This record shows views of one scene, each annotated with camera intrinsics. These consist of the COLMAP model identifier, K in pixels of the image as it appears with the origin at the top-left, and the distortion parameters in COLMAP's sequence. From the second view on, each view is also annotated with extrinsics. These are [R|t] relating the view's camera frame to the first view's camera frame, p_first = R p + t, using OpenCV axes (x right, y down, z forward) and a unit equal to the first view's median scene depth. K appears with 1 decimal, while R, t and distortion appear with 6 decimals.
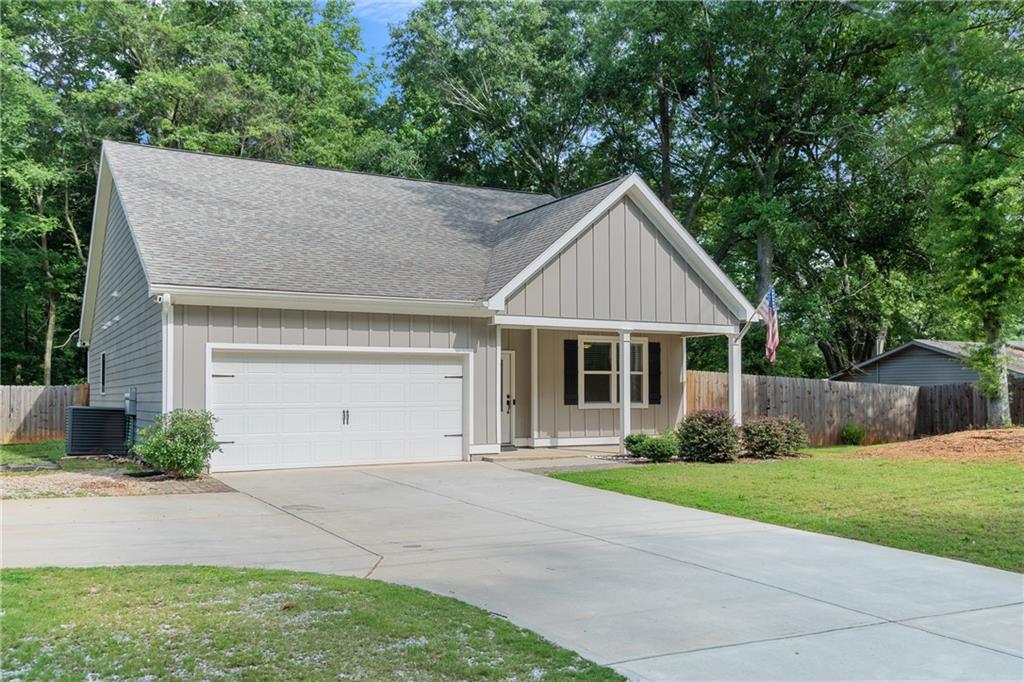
lens RADIAL K [[902.7, 0, 512.0], [0, 902.7, 341.9], [0, 0, 1]] dist [0.000985, 0.001914]
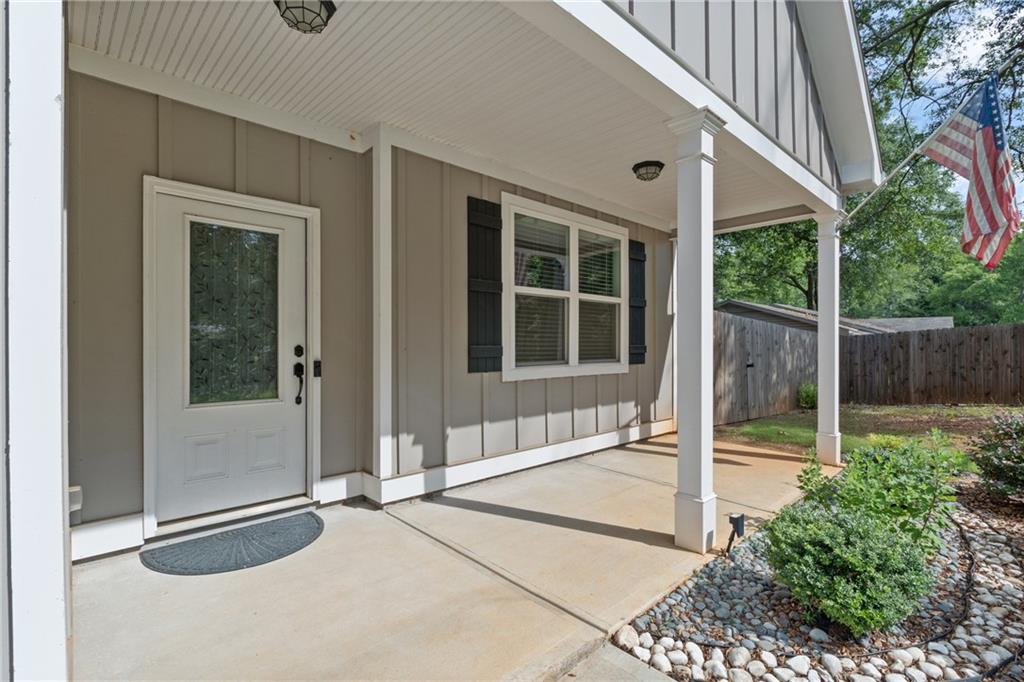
lens RADIAL K [[476.0, 0, 517.6], [0, 476.0, 343.3], [0, 0, 1]] dist [-0.013904, 0.002251]
pose [[0.965883, 0.001649, 0.258974, 0.026919], [-0.015718, 0.998510, 0.052264, 0.046823], [-0.258502, -0.054551, 0.964469, 0.799498]]
